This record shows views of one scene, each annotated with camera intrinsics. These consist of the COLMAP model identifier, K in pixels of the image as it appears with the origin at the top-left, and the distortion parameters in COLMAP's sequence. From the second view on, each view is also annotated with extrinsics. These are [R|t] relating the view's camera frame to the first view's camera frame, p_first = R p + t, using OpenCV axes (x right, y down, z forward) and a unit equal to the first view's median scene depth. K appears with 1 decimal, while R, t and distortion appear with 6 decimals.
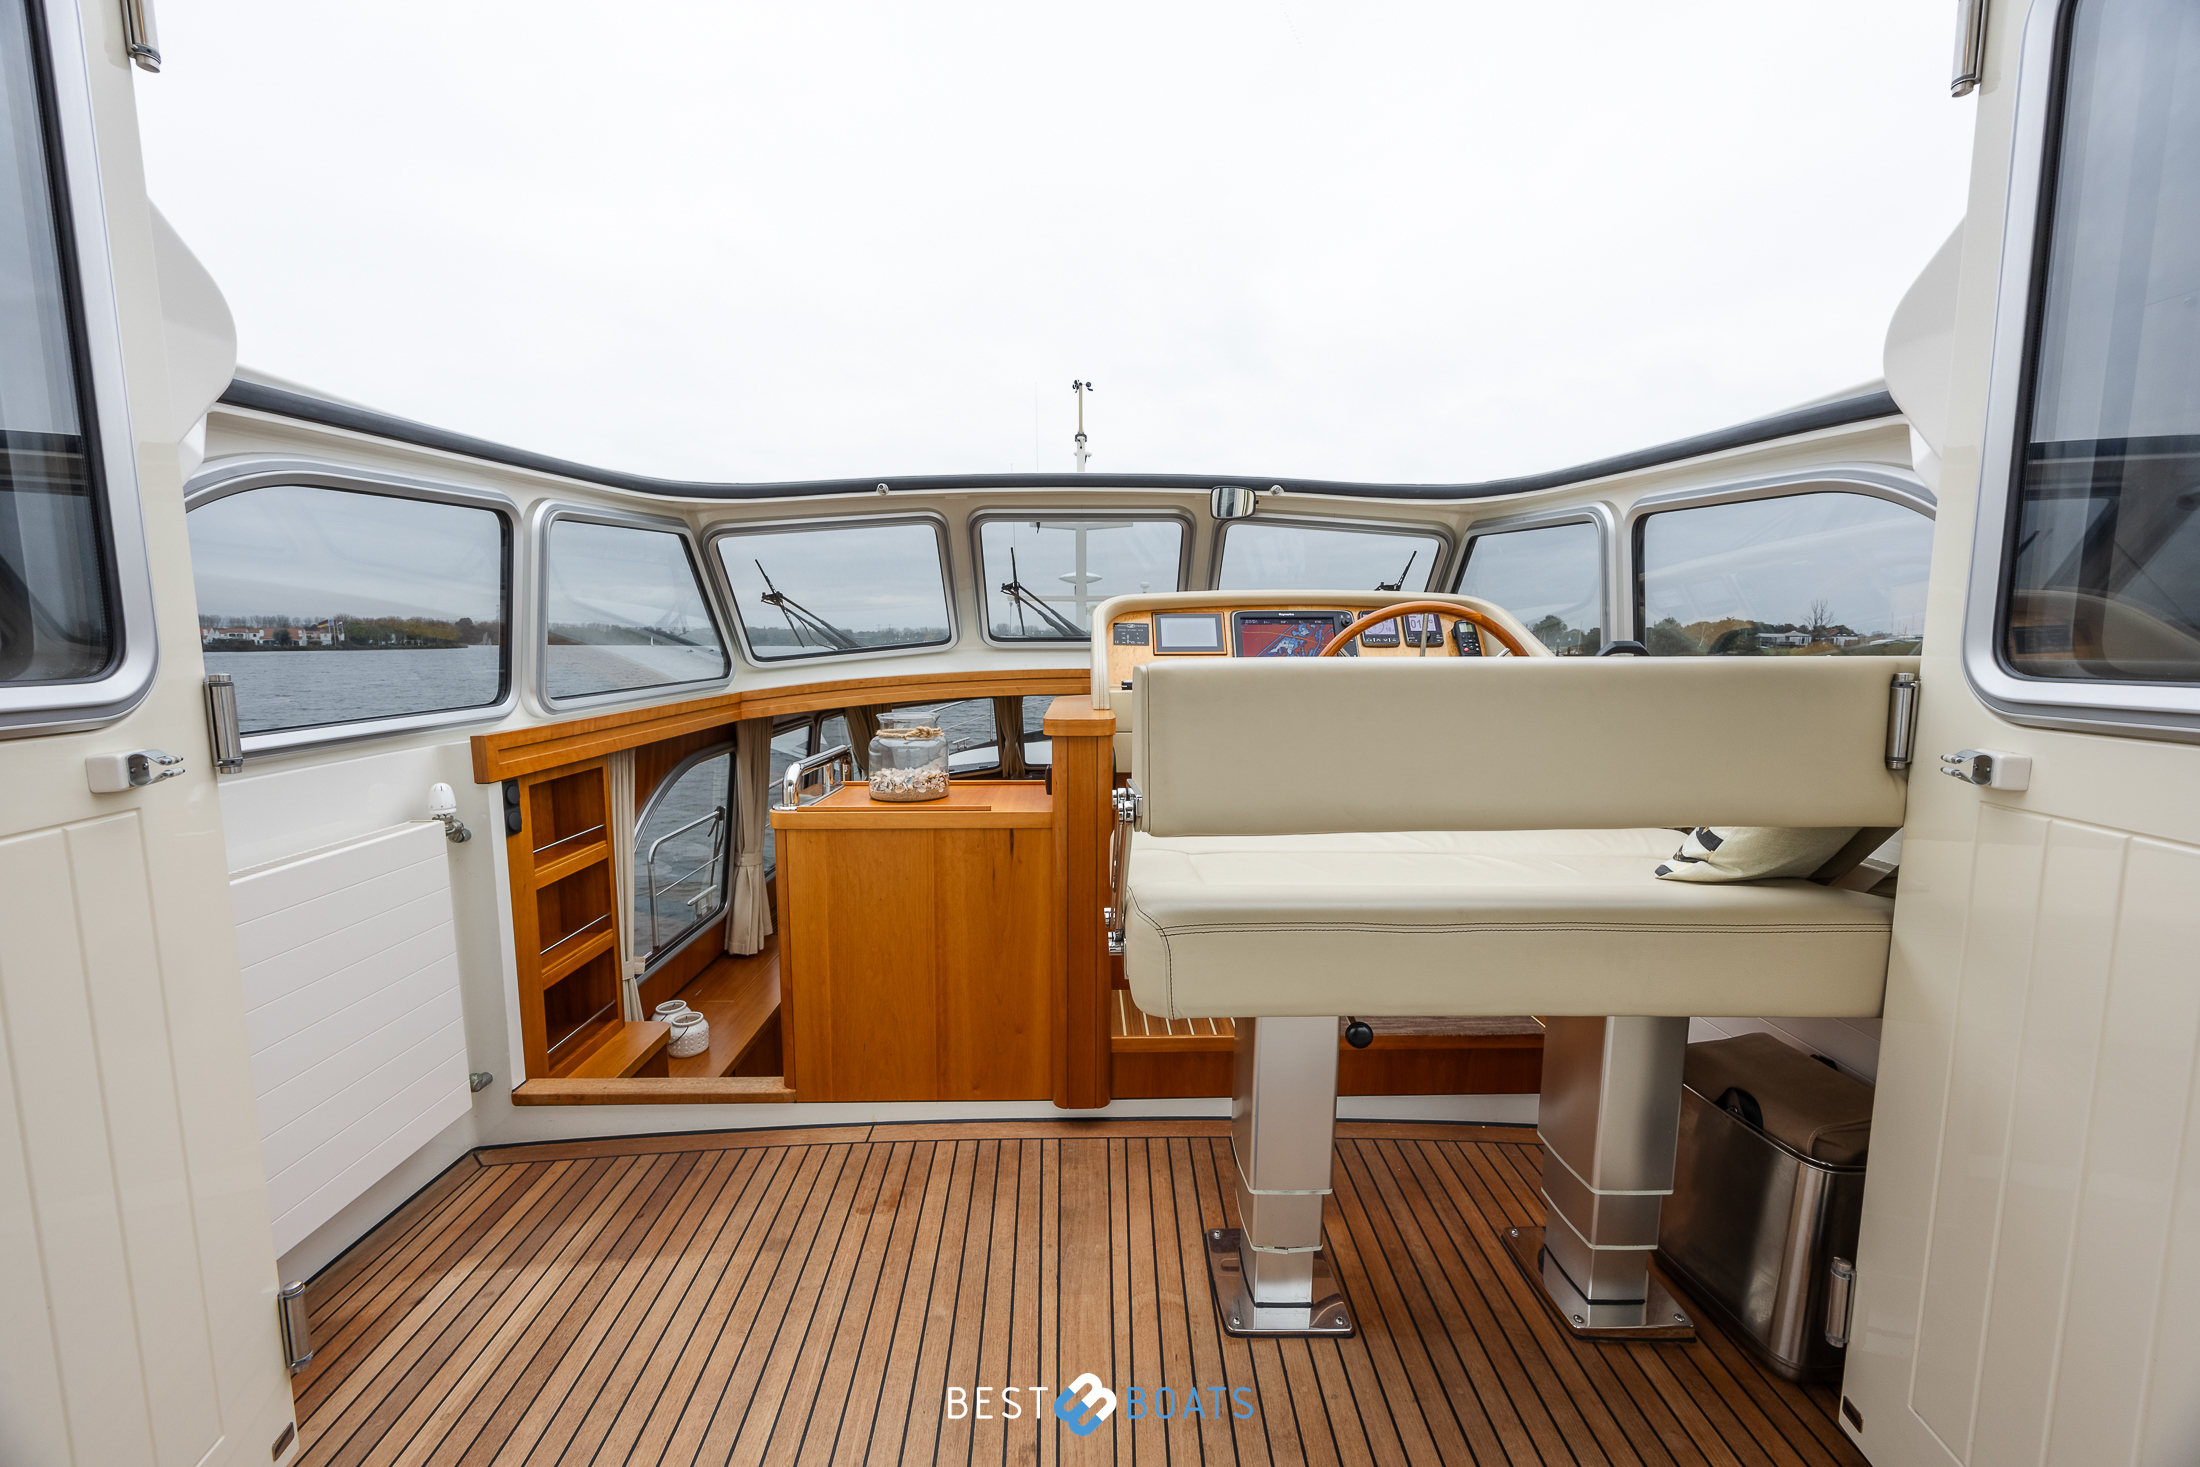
lens RADIAL K [[859.7, 0, 1115.2], [0, 859.7, 738.5], [0, 0, 1]] dist [-0.002400, 0.000726]
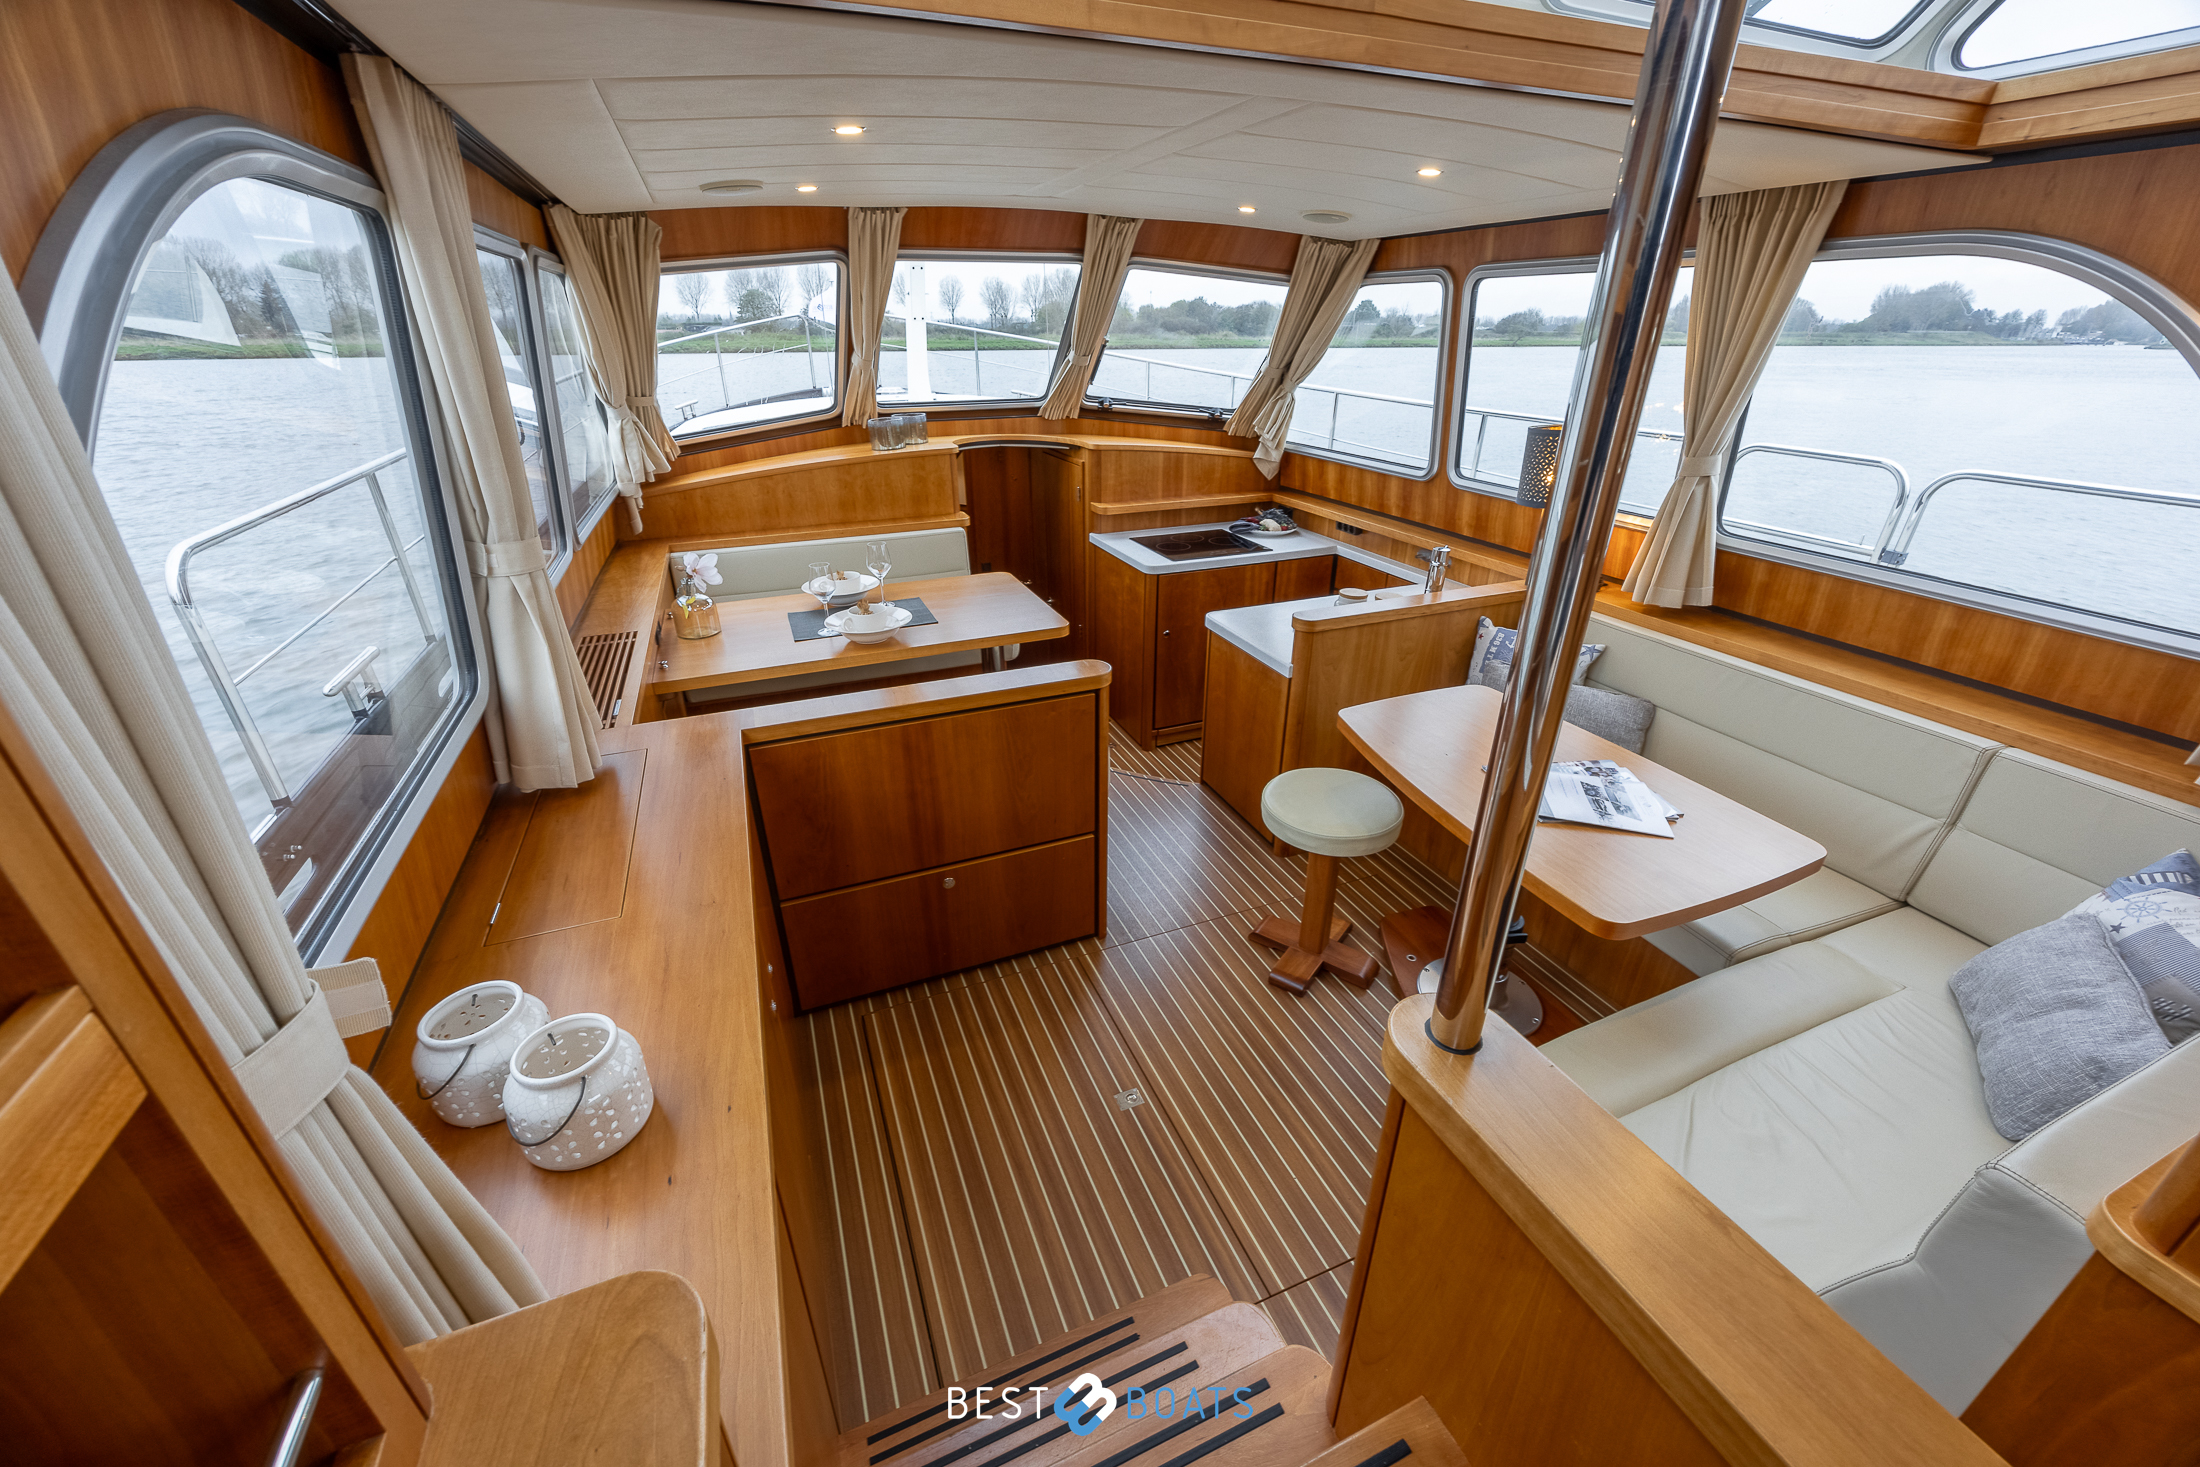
lens RADIAL K [[859.7, 0, 1140.3], [0, 859.7, 731.8], [0, 0, 1]] dist [-0.002400, 0.000726]
pose [[0.931458, -0.157166, 0.328154, -0.564265], [0.039448, 0.940202, 0.338327, 0.177255], [-0.361704, -0.302192, 0.881958, 0.998456]]
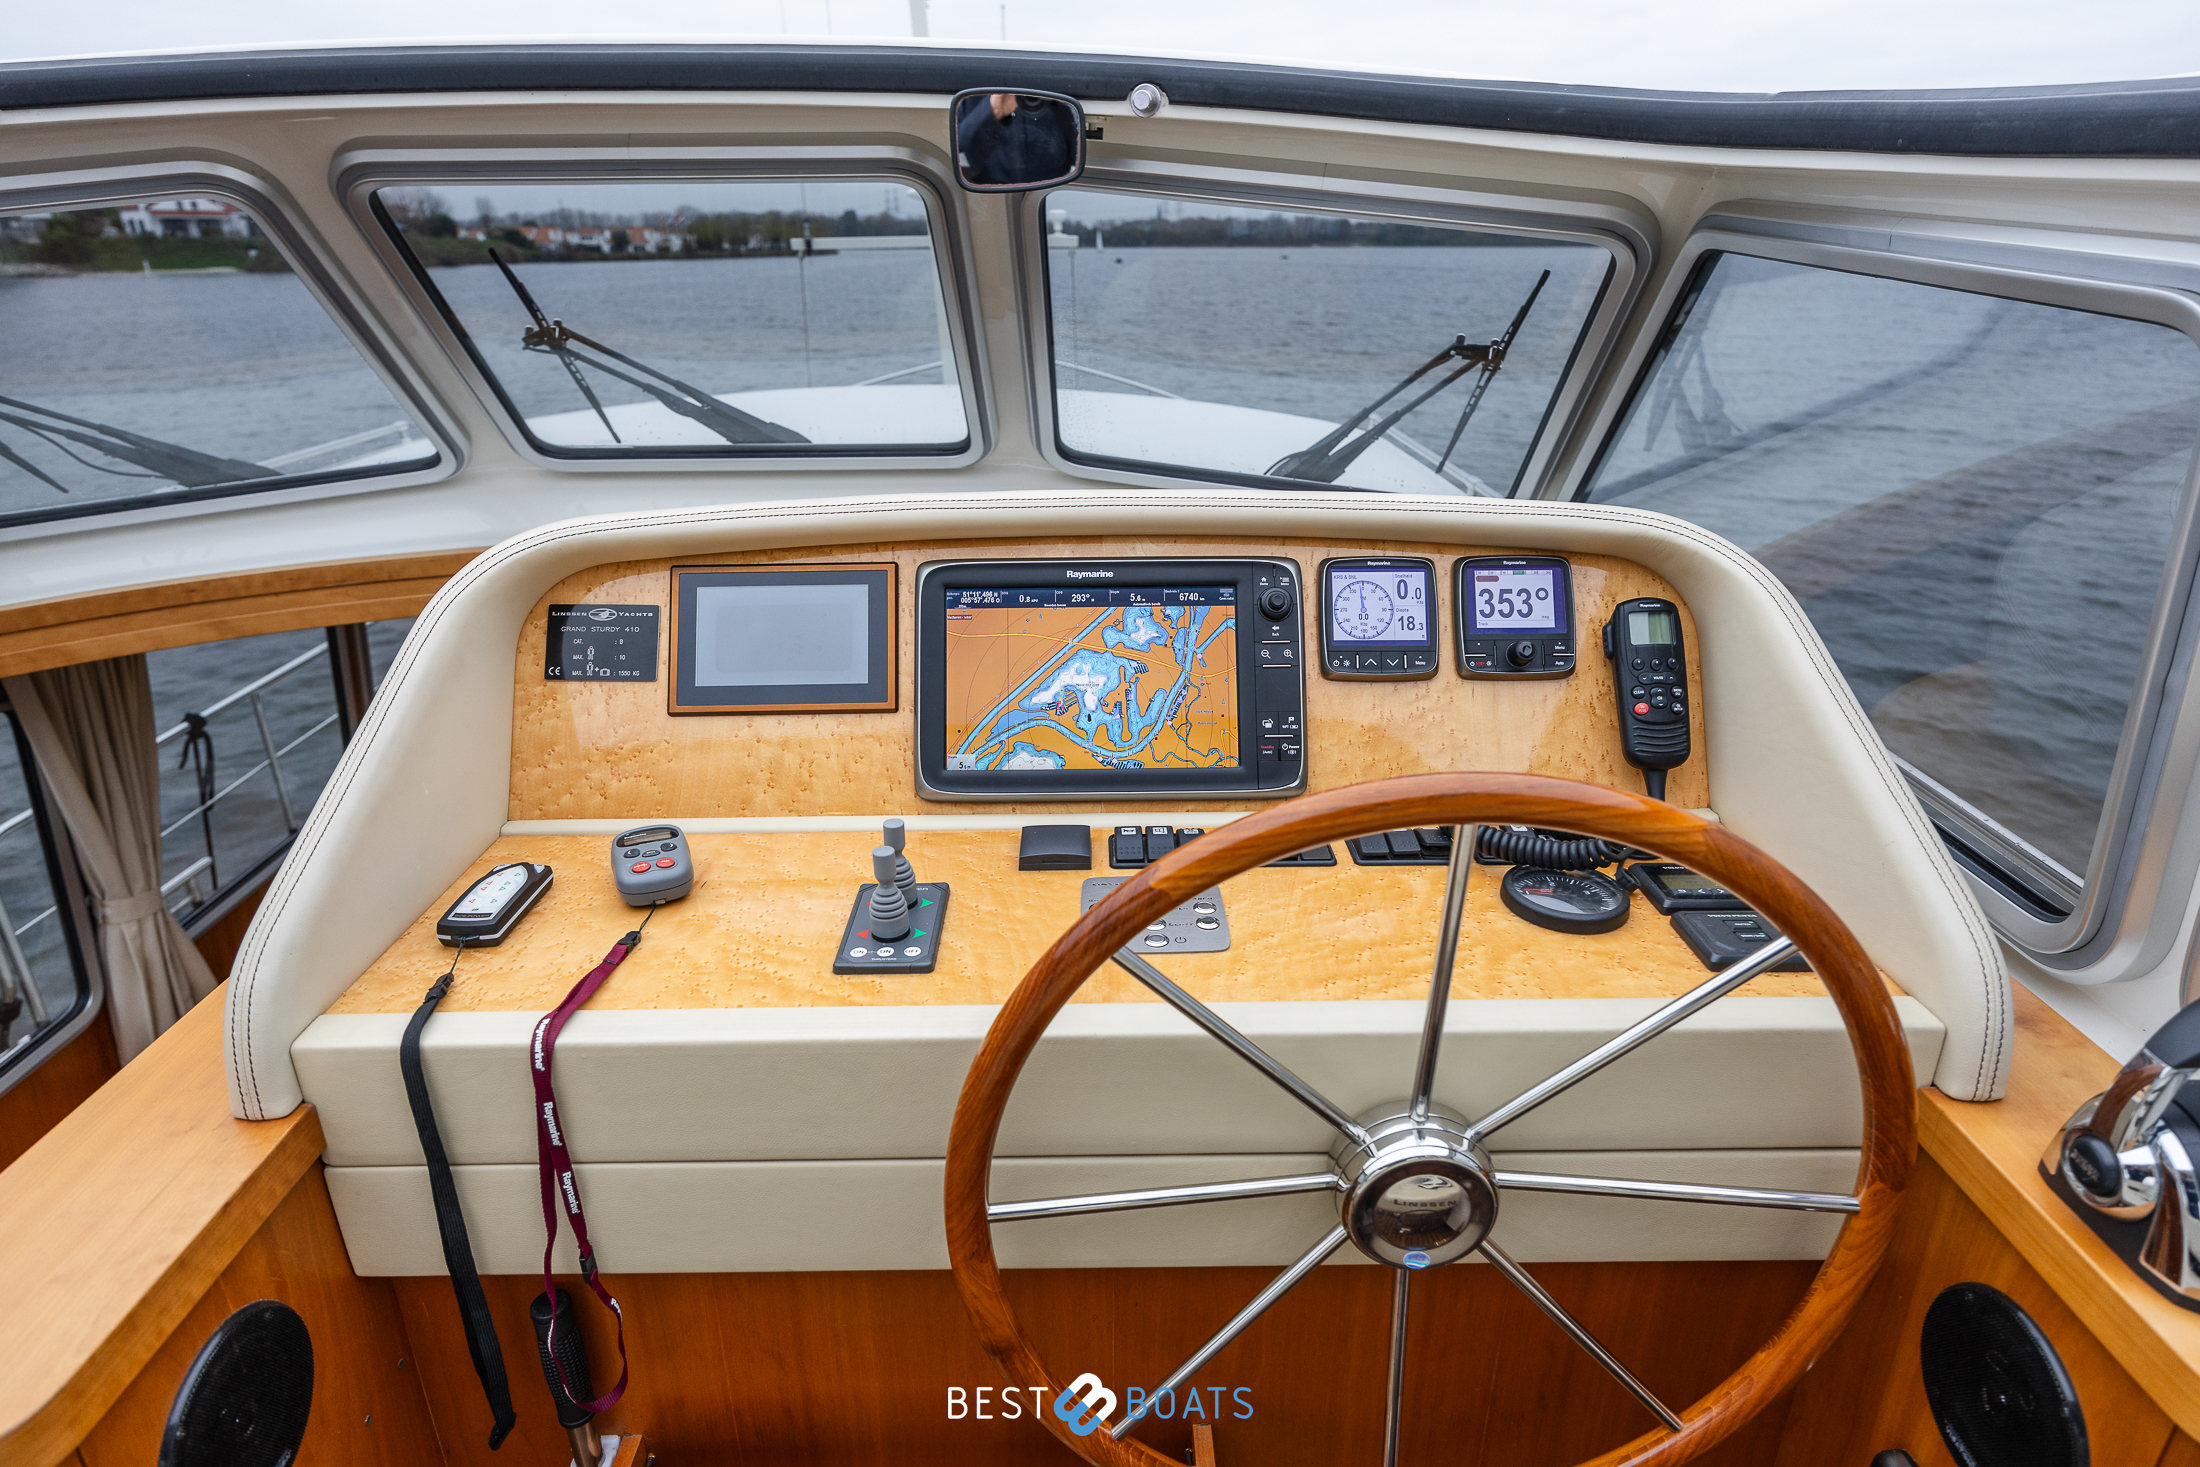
lens RADIAL K [[1311.0, 0, 1102.1], [0, 1311.0, 737.8], [0, 0, 1]] dist [-0.004793, -0.001356]
pose [[0.999761, -0.001557, -0.021813, 0.276677], [0.006952, 0.968350, 0.249499, -0.265573], [0.020734, -0.249591, 0.968129, 0.661427]]
